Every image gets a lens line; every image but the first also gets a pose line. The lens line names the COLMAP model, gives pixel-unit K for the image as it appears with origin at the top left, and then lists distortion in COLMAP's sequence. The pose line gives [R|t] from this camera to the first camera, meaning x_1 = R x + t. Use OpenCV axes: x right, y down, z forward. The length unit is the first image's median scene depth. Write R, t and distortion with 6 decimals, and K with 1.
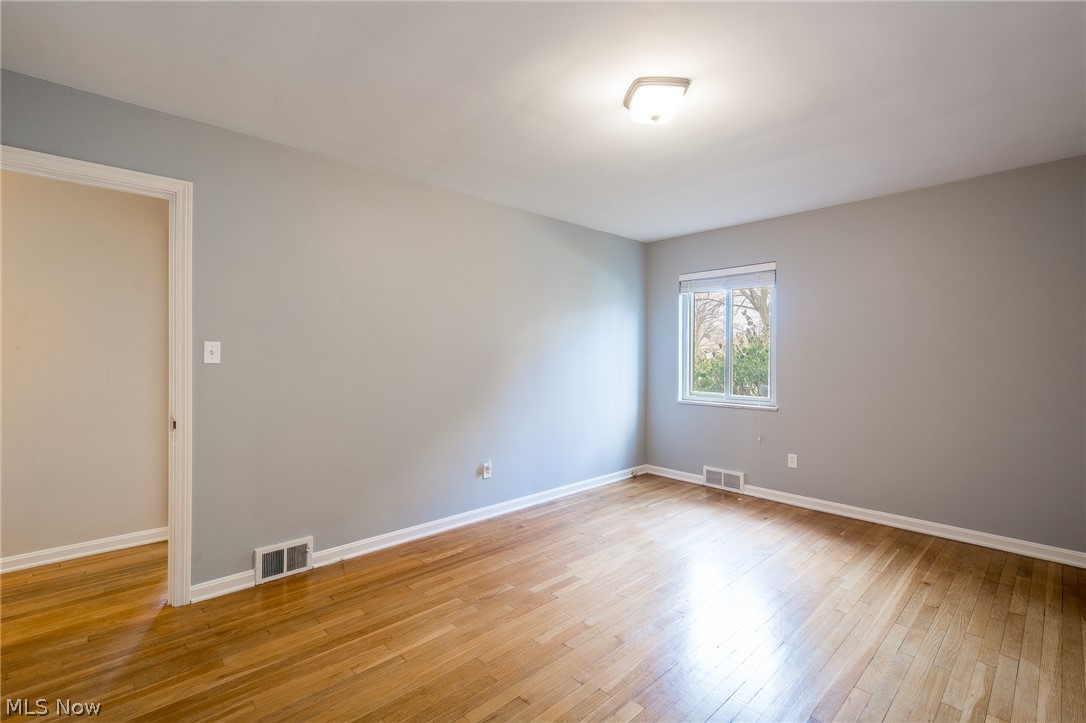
lens RADIAL K [[474.5, 0, 540.3], [0, 474.5, 356.7], [0, 0, 1]] dist [-0.002416, -0.000332]
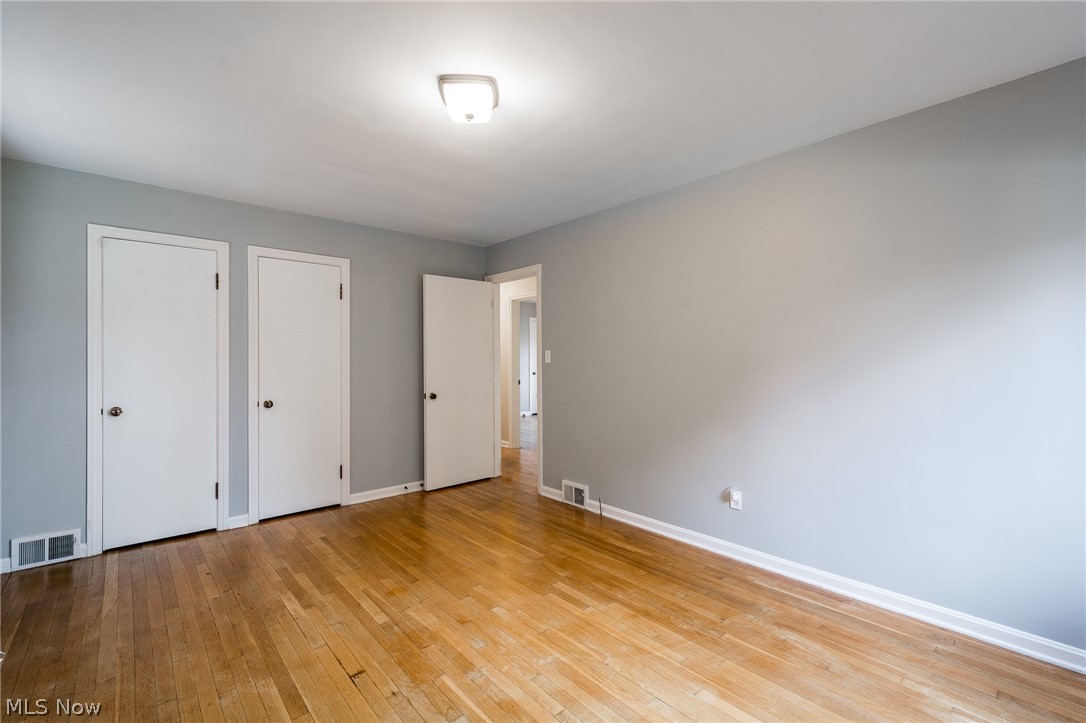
lens RADIAL K [[474.5, 0, 544.0], [0, 474.5, 356.8], [0, 0, 1]] dist [-0.002416, -0.000332]
pose [[-0.016941, -0.000765, -0.999856, 0.950188], [-0.006228, 0.999980, -0.000659, -0.006610], [0.999837, 0.006216, -0.016945, 0.910160]]
